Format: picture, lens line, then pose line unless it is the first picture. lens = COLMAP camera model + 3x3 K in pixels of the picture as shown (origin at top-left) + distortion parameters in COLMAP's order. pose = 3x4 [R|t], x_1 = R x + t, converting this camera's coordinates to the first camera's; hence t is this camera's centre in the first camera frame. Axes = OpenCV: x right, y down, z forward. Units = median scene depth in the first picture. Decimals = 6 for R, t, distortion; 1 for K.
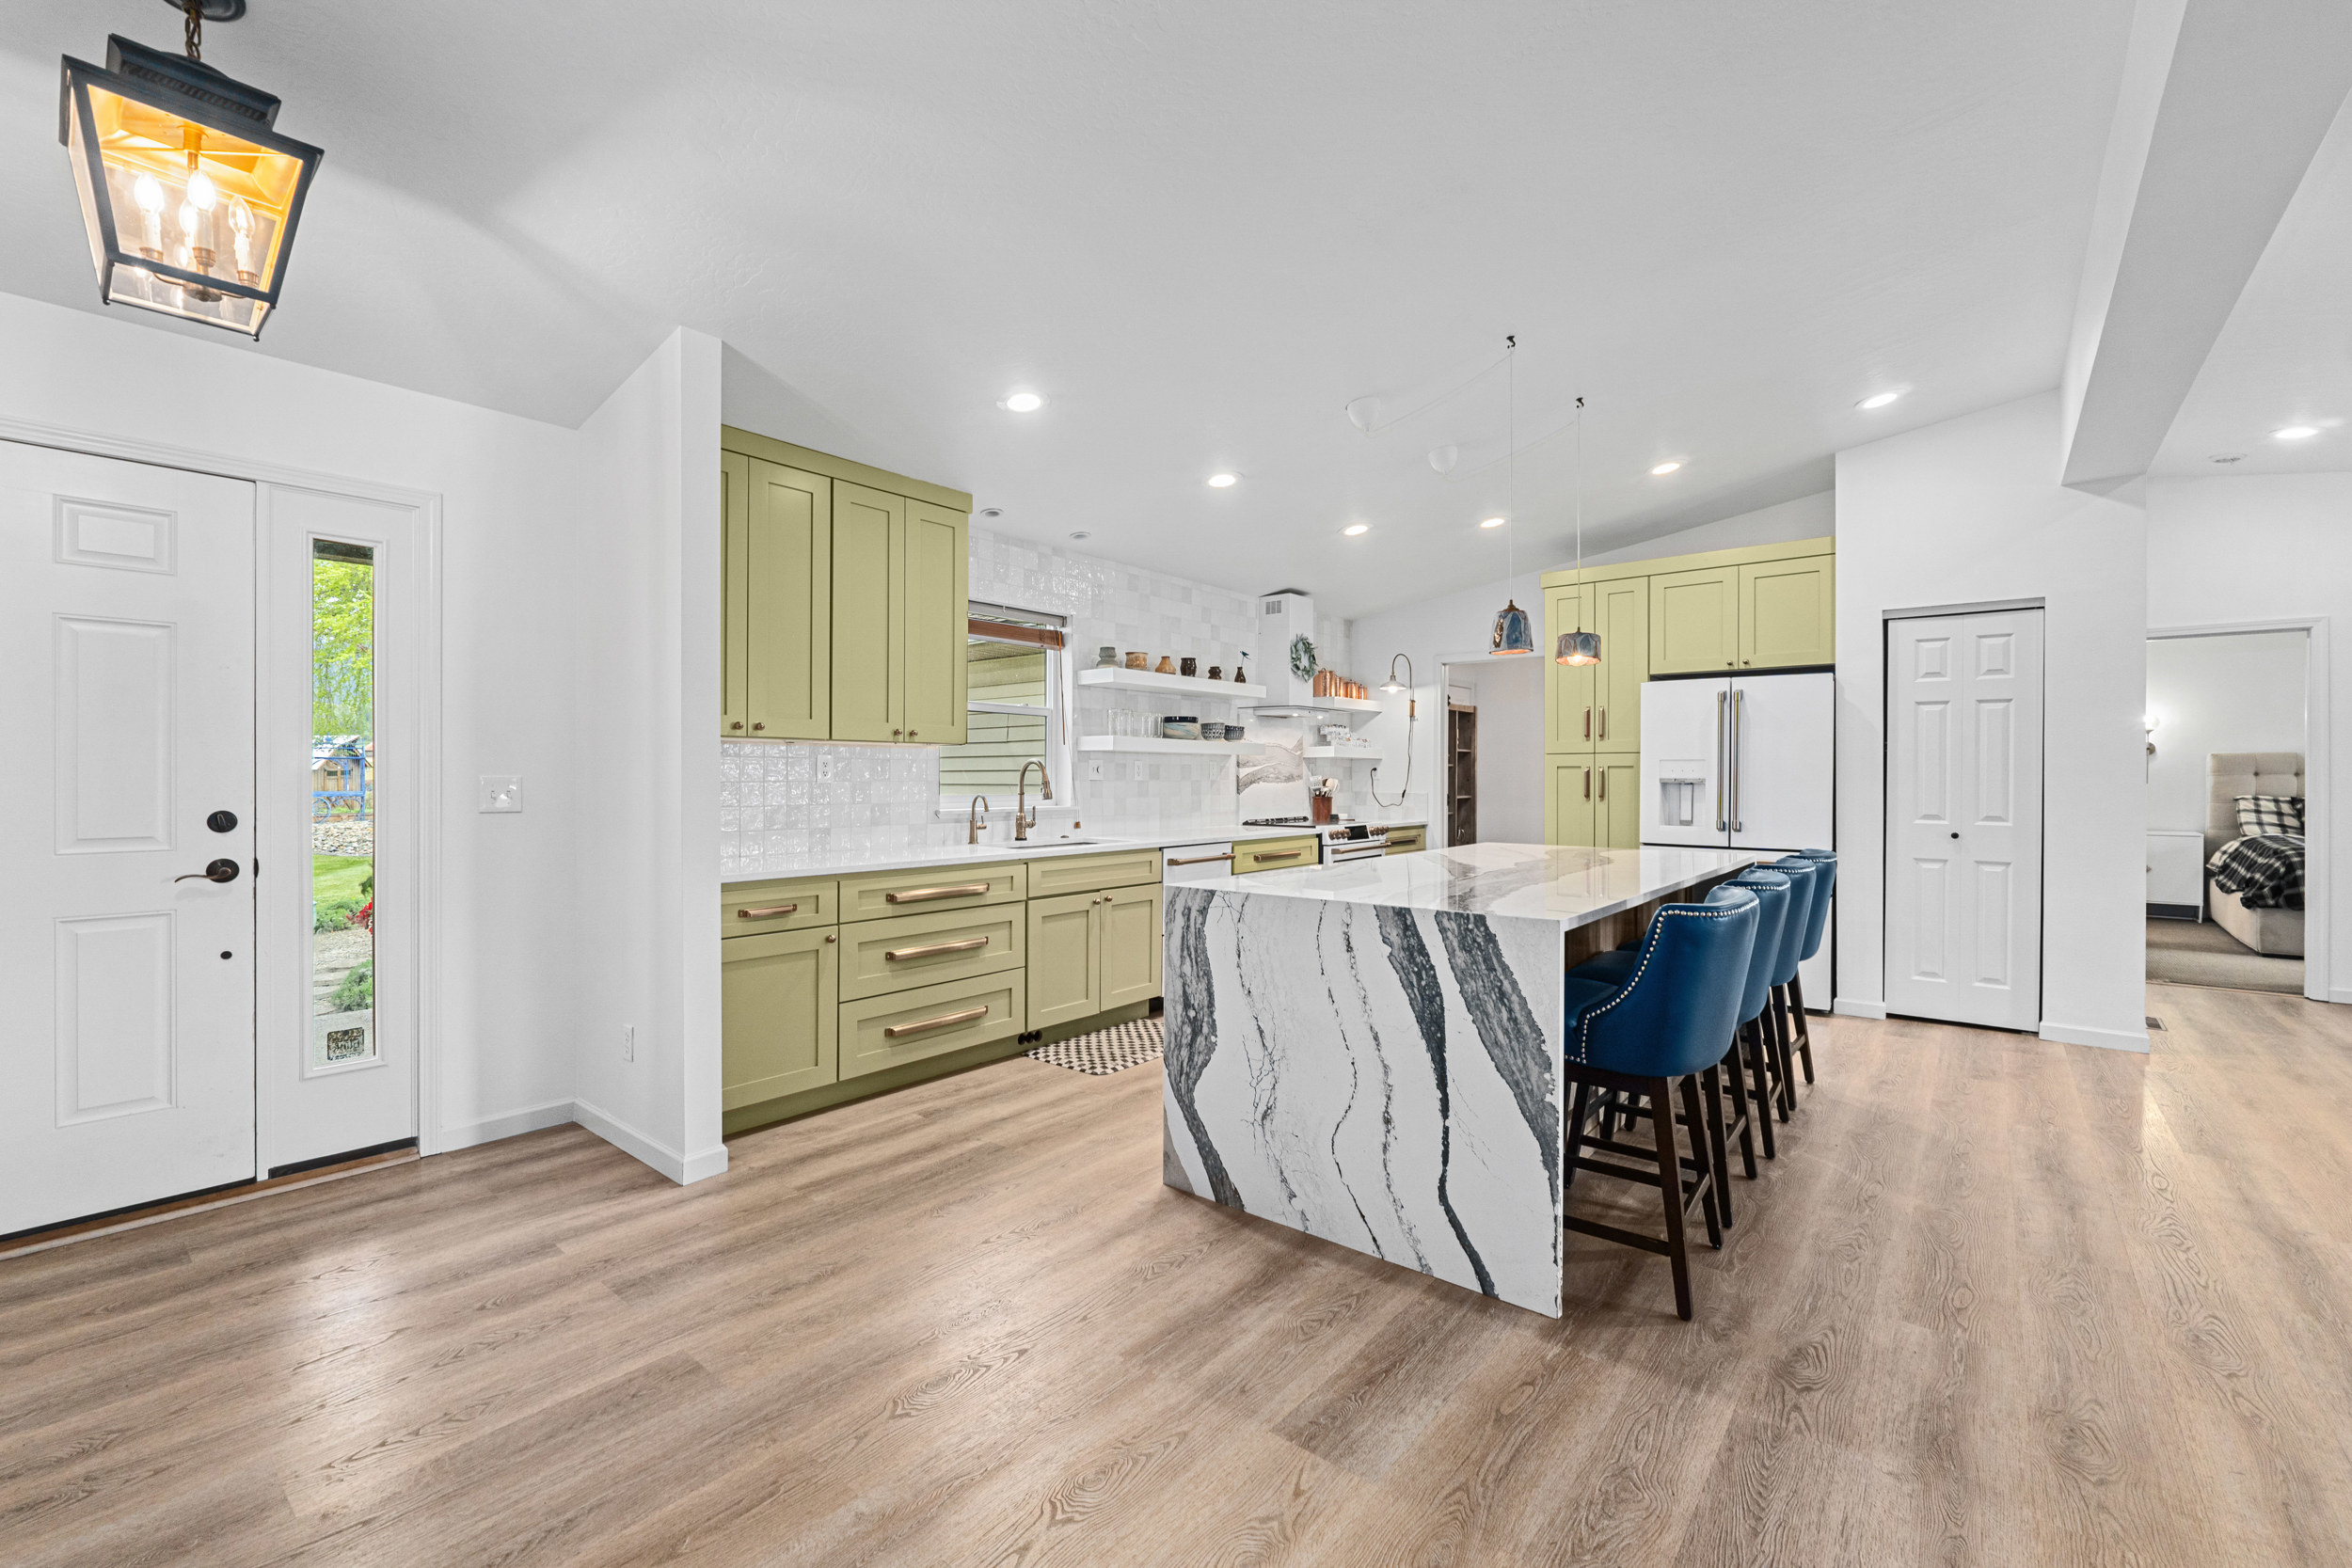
lens RADIAL K [[979.3, 0, 1171.8], [0, 979.3, 780.8], [0, 0, 1]] dist [-0.006716, -0.000586]
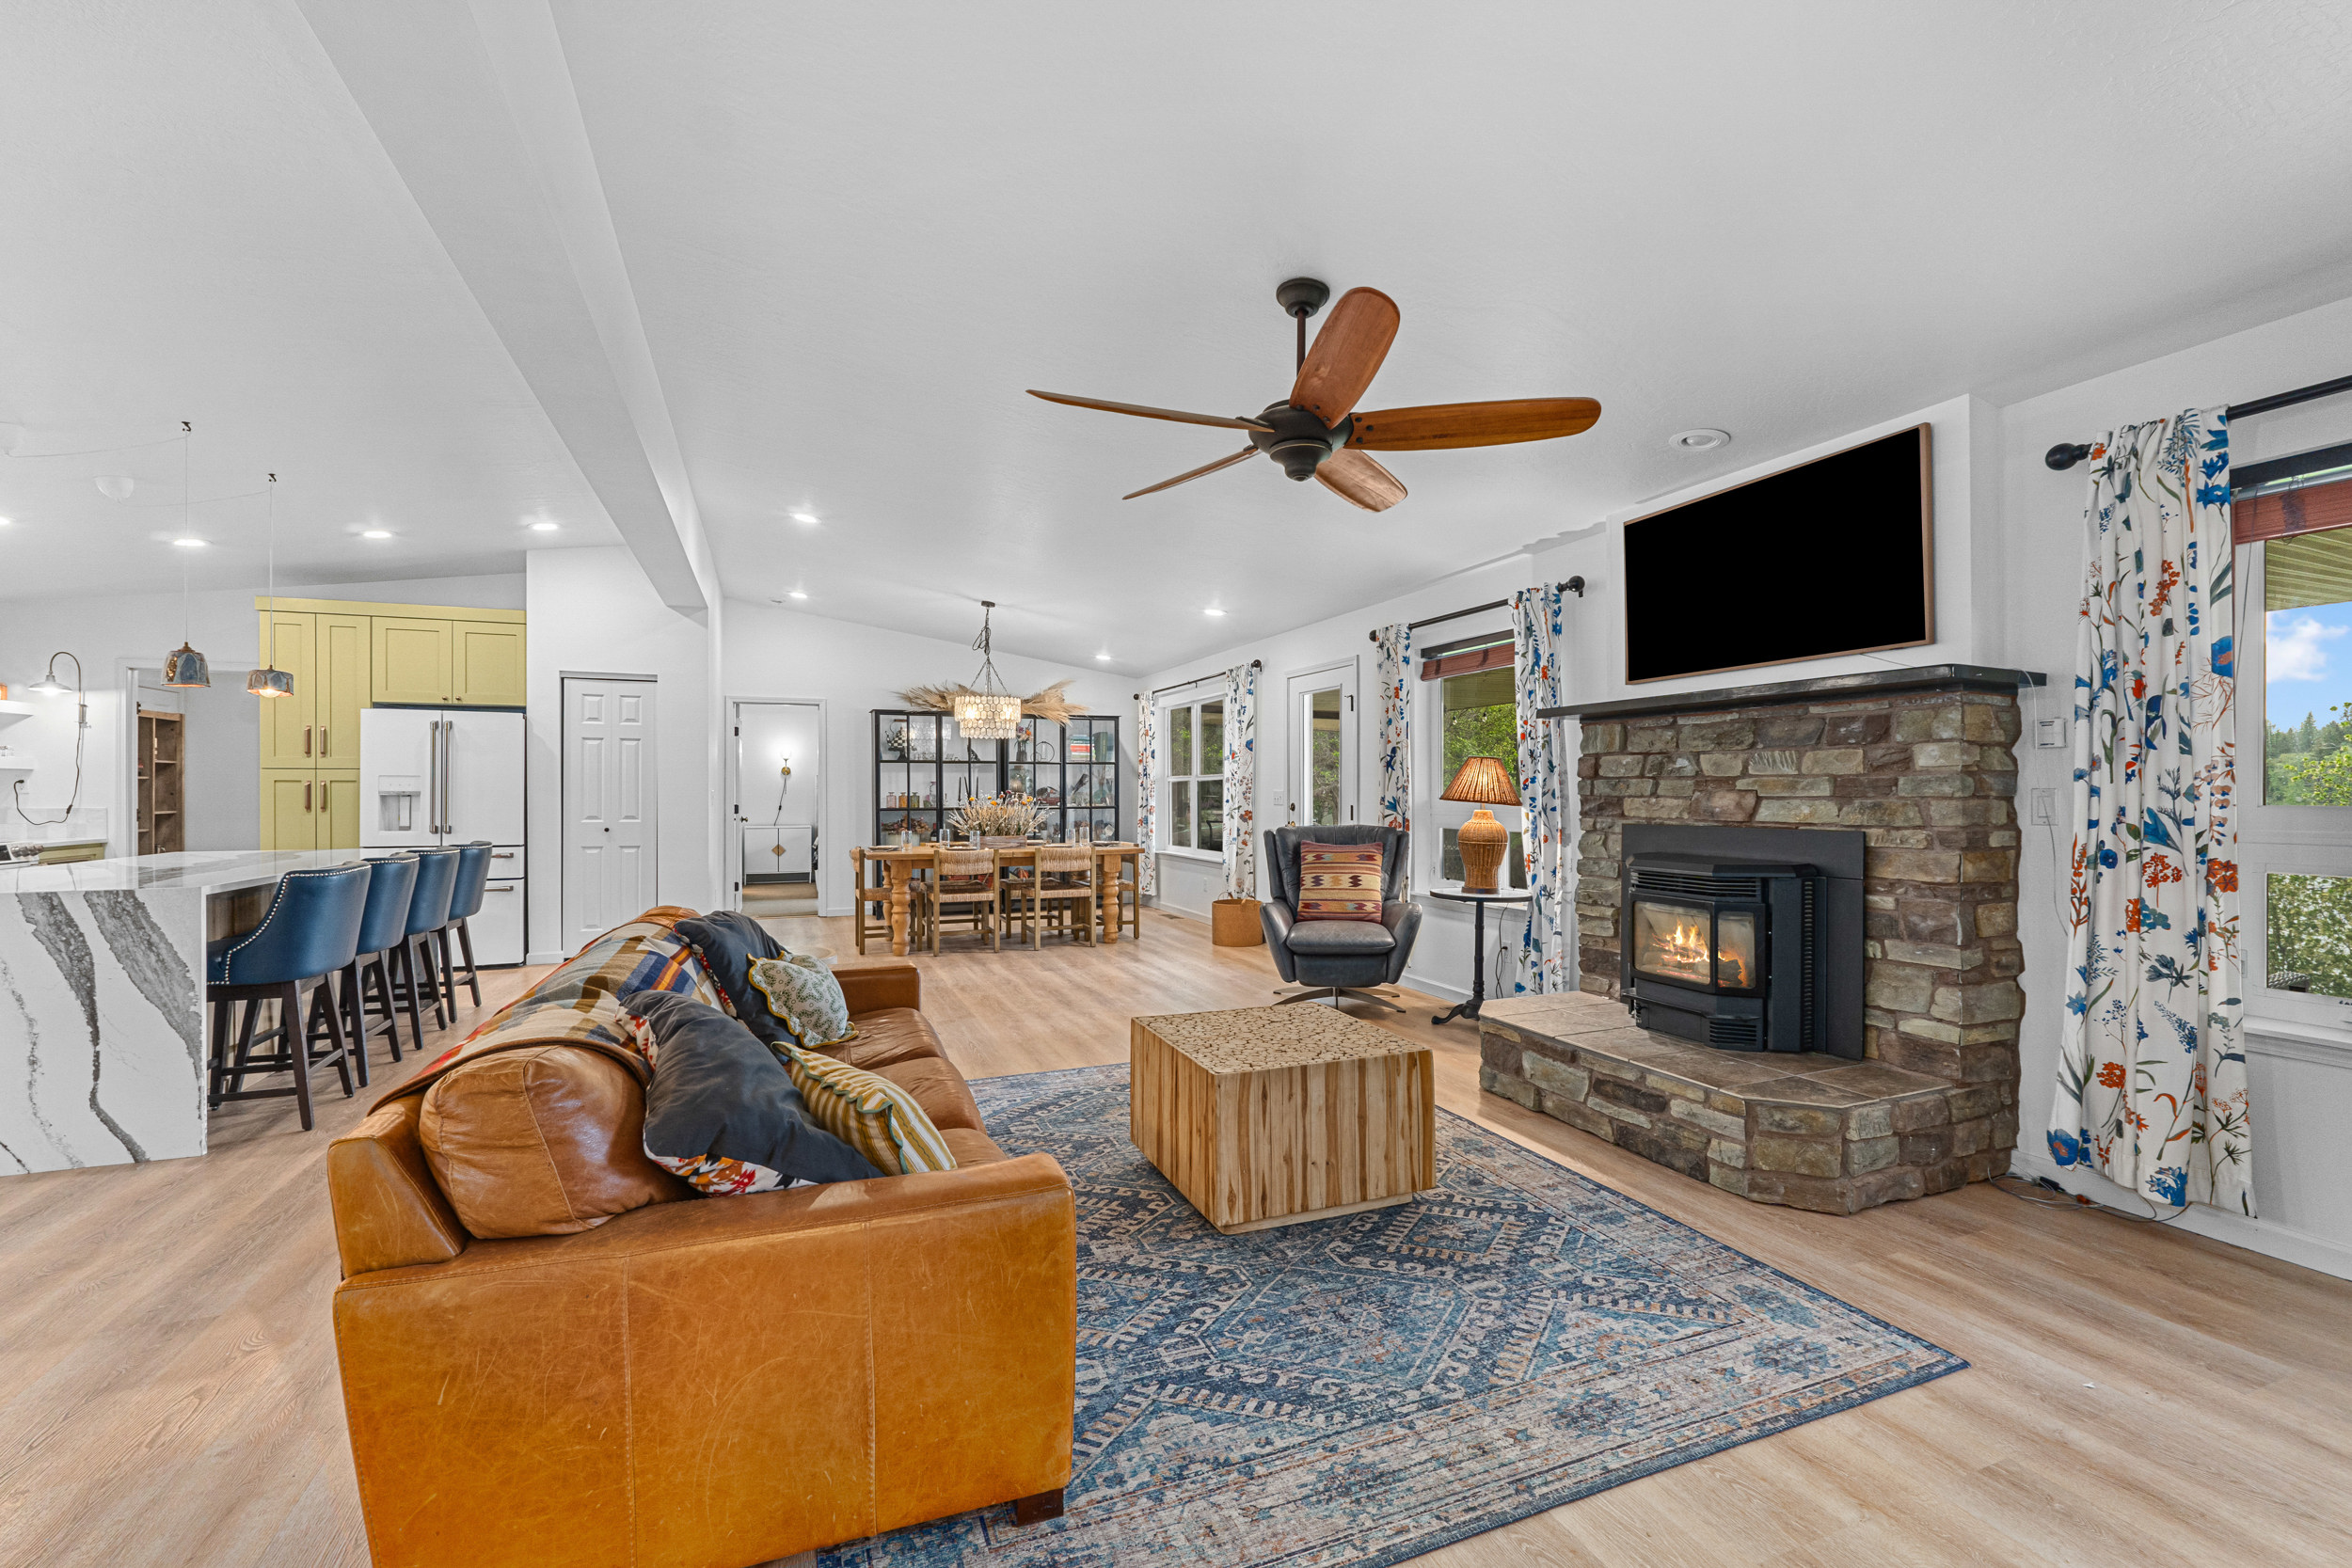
lens RADIAL K [[998.4, 0, 1169.4], [0, 998.4, 792.7], [0, 0, 1]] dist [-0.002642, -0.000653]
pose [[0.488686, -0.002721, 0.872456, -0.118873], [0.003215, 0.999994, 0.001318, 0.001141], [-0.872454, 0.002161, 0.488692, -0.596689]]
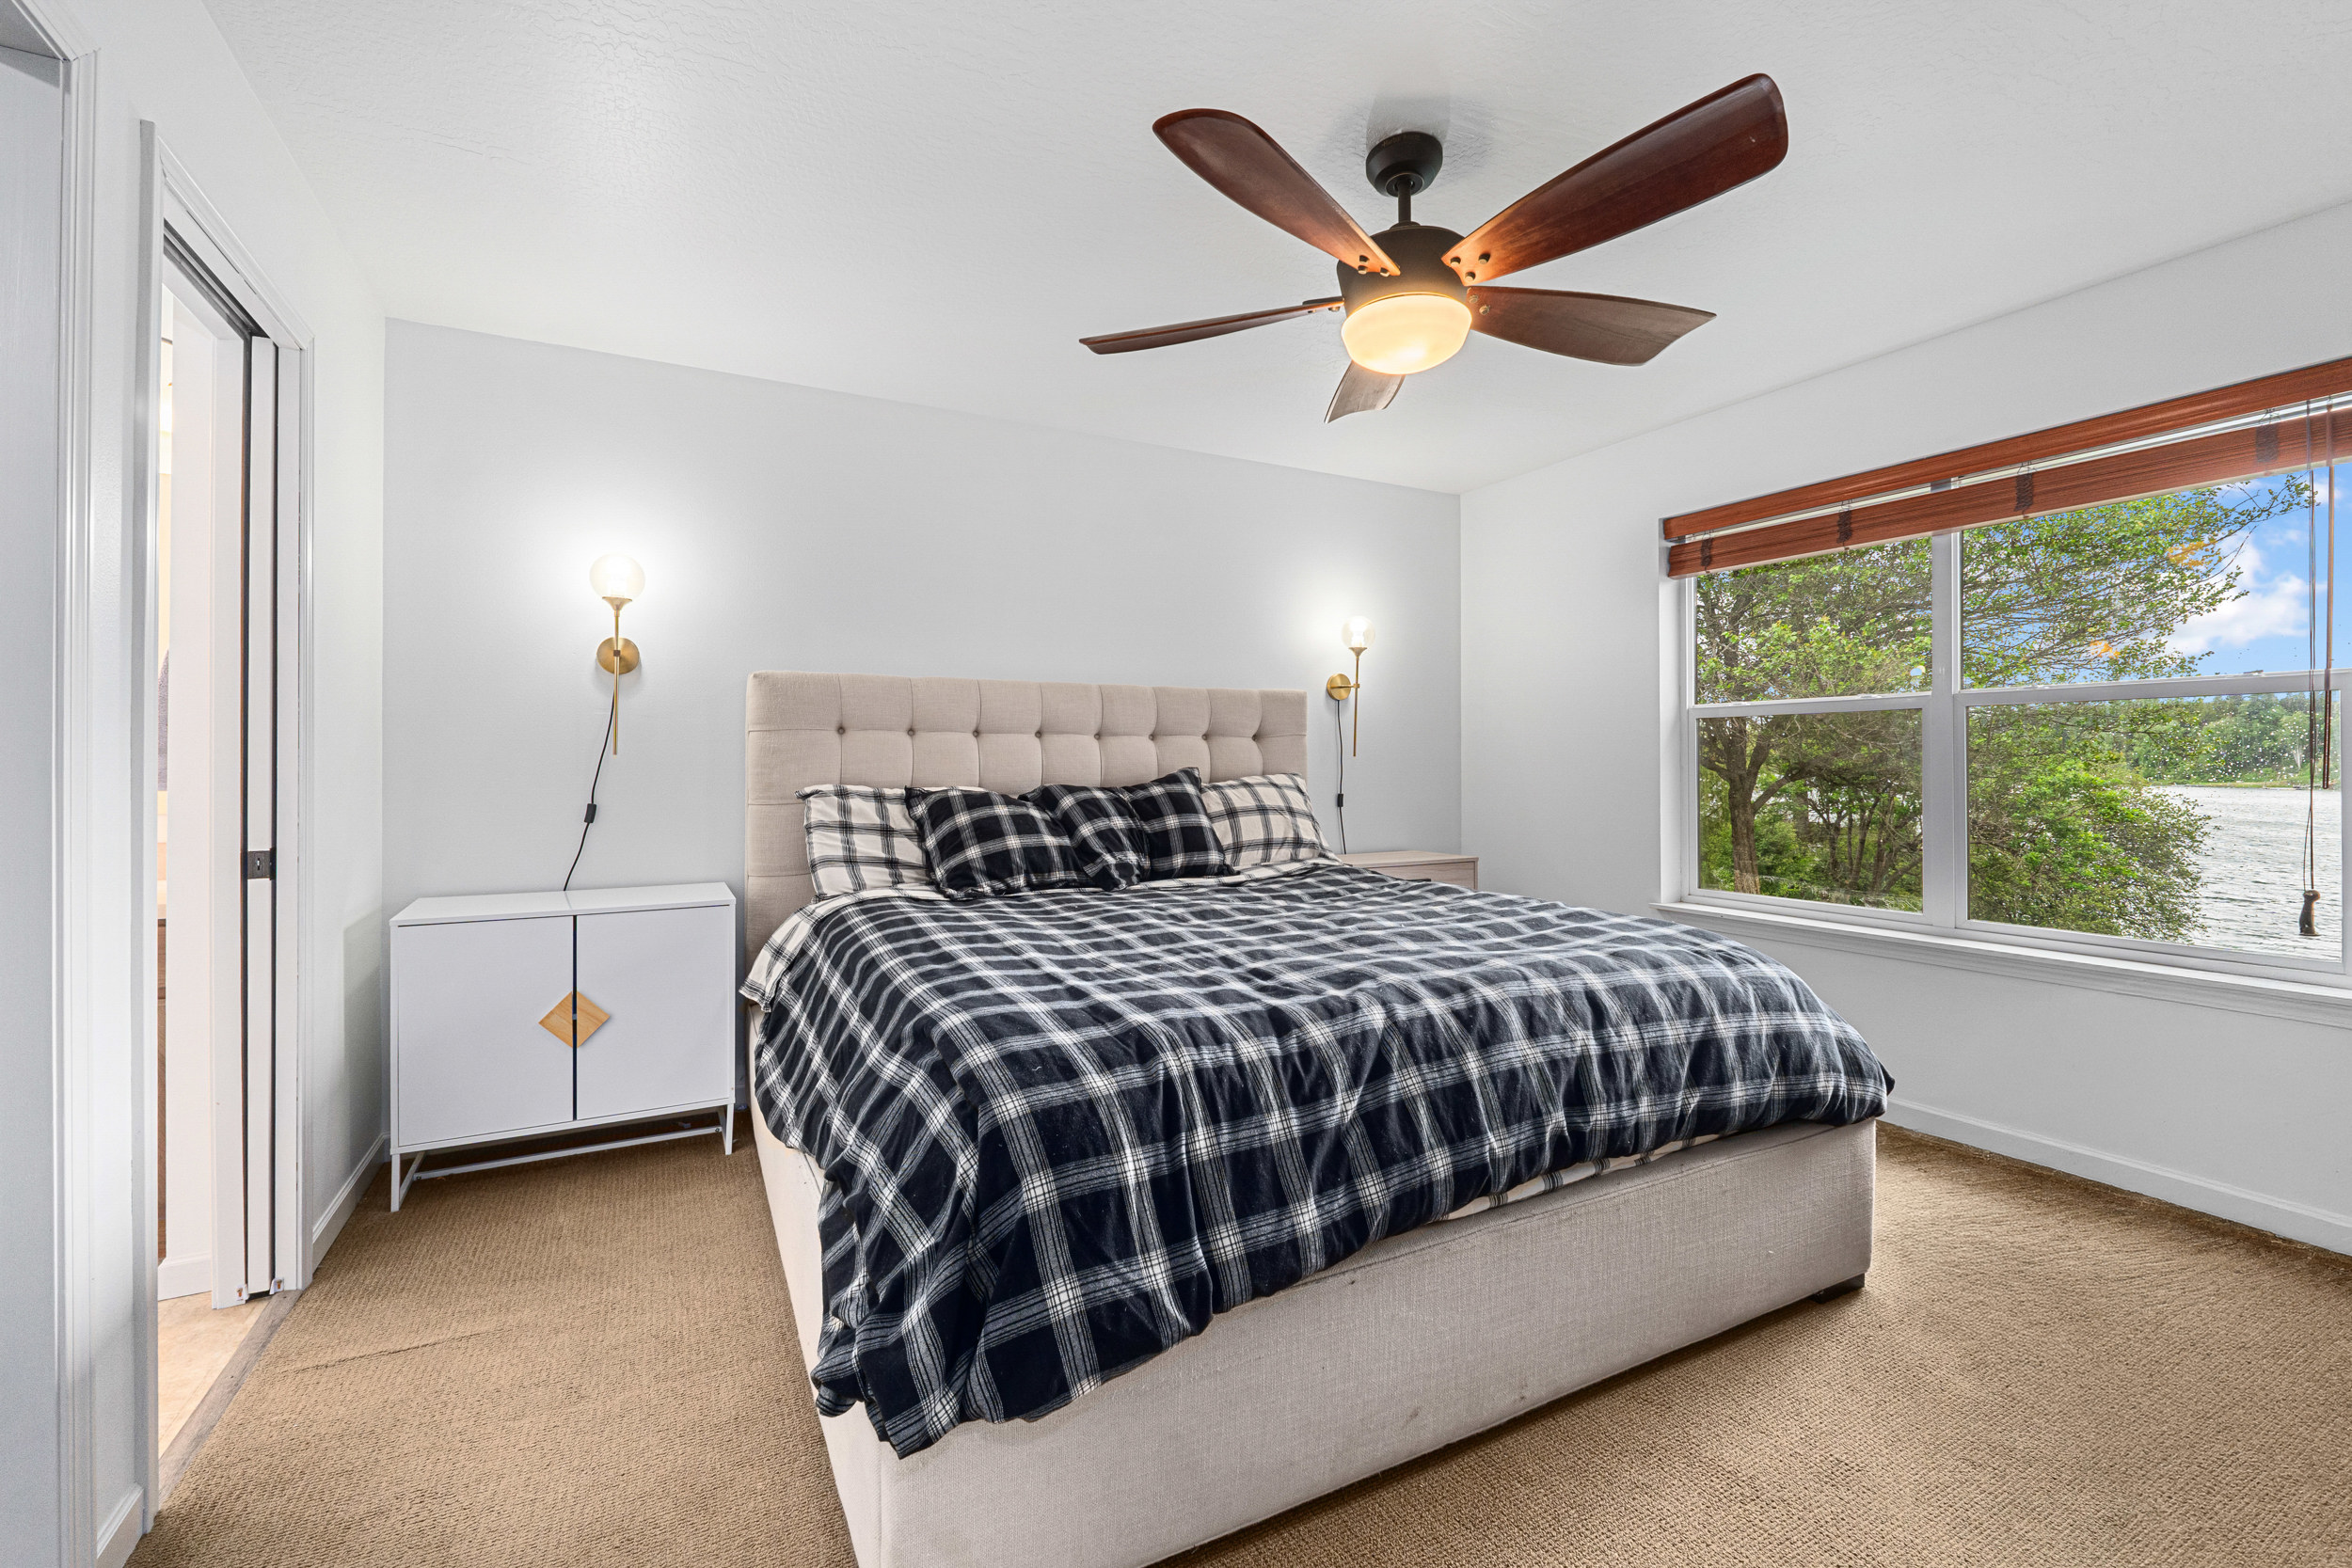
lens RADIAL K [[1022.3, 0, 1170.8], [0, 1022.3, 745.2], [0, 0, 1]] dist [-0.001956, -0.000107]
pose [[0.389194, 0.010890, 0.921092, 1.634814], [0.011905, 0.999787, -0.016851, 0.016586], [-0.921079, 0.017524, 0.388981, 1.484075]]
